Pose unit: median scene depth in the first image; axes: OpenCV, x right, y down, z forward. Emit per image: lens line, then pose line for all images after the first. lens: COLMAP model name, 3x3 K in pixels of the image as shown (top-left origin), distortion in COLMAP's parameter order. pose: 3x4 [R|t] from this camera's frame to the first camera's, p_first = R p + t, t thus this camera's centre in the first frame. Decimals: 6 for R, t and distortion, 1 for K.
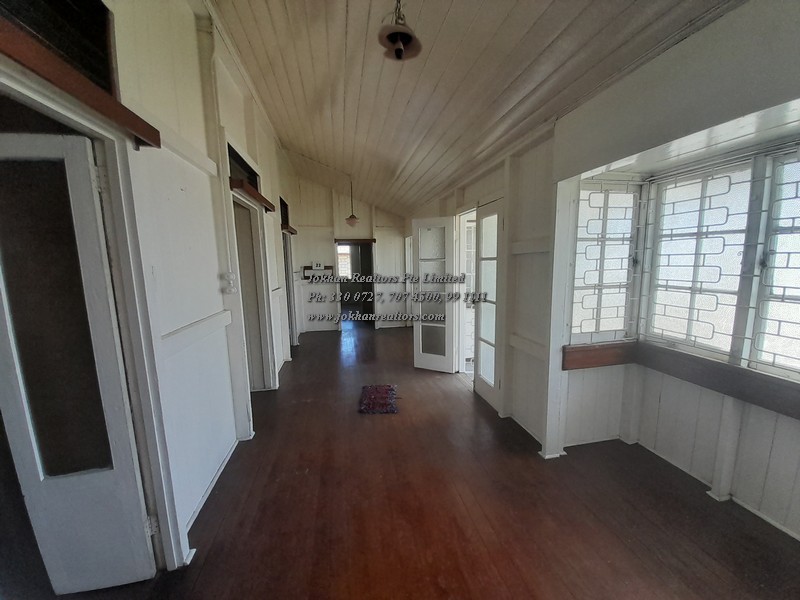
lens RADIAL K [[317.0, 0, 405.8], [0, 317.0, 304.6], [0, 0, 1]] dist [0.019516, -0.016062]
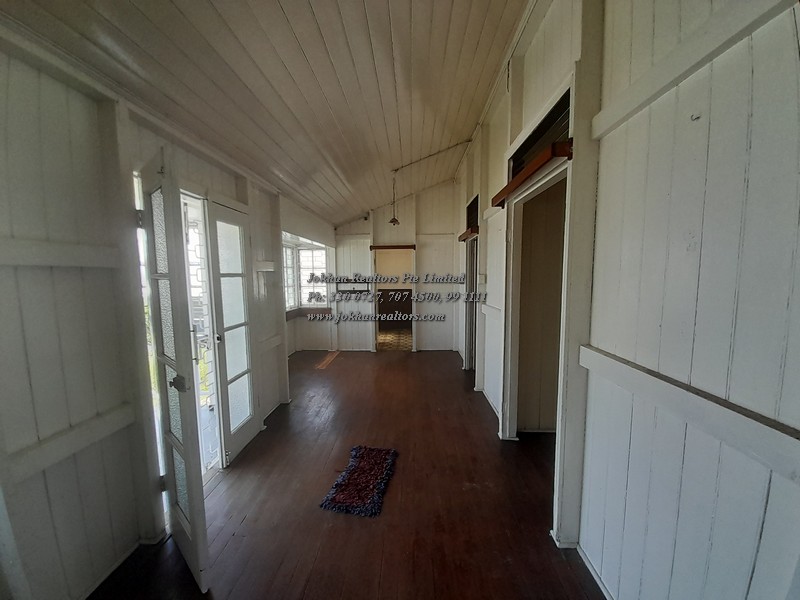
lens RADIAL K [[317.0, 0, 405.8], [0, 317.0, 304.6], [0, 0, 1]] dist [0.019516, -0.016062]
pose [[-0.976623, 0.008167, 0.214803, -0.427311], [0.057809, 0.972442, 0.225863, -0.279085], [-0.207039, 0.233001, -0.950182, 2.068195]]
